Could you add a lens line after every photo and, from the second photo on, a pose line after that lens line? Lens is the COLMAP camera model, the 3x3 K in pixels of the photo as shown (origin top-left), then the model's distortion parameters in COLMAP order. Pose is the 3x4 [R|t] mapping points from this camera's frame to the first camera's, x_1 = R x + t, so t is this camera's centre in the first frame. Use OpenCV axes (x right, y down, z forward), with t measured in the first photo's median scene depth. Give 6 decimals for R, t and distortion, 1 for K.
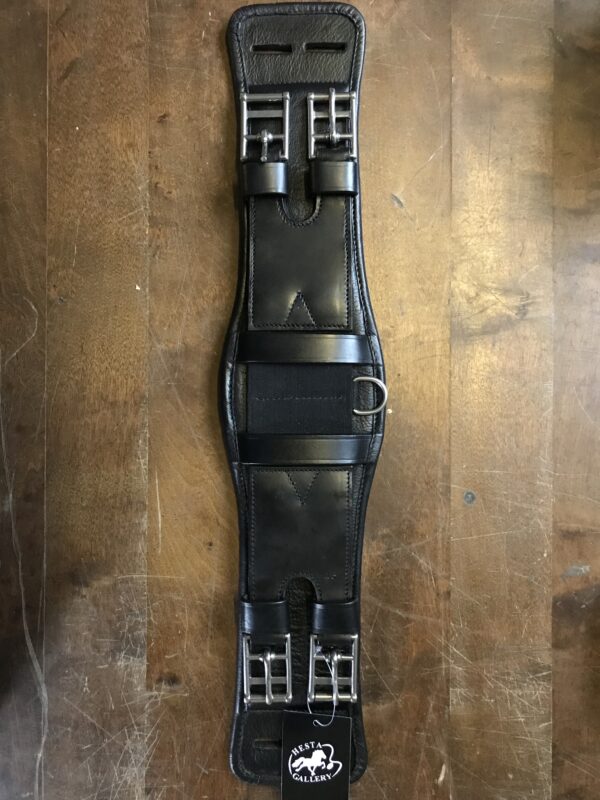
lens RADIAL K [[654.6, 0, 300.0], [0, 654.6, 400.0], [0, 0, 1]] dist [-0.000890, 0.007687]
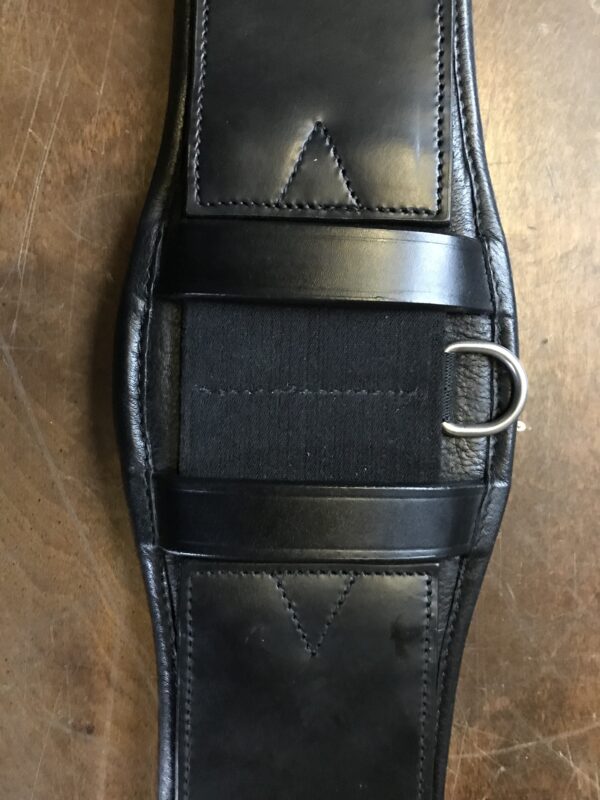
lens RADIAL K [[654.6, 0, 300.0], [0, 654.6, 400.0], [0, 0, 1]] dist [-0.000890, 0.007687]
pose [[0.999212, 0.025294, 0.030599, -0.019545], [-0.025882, 0.999485, 0.018968, -0.004521], [-0.030104, -0.019745, 0.999352, 0.580820]]
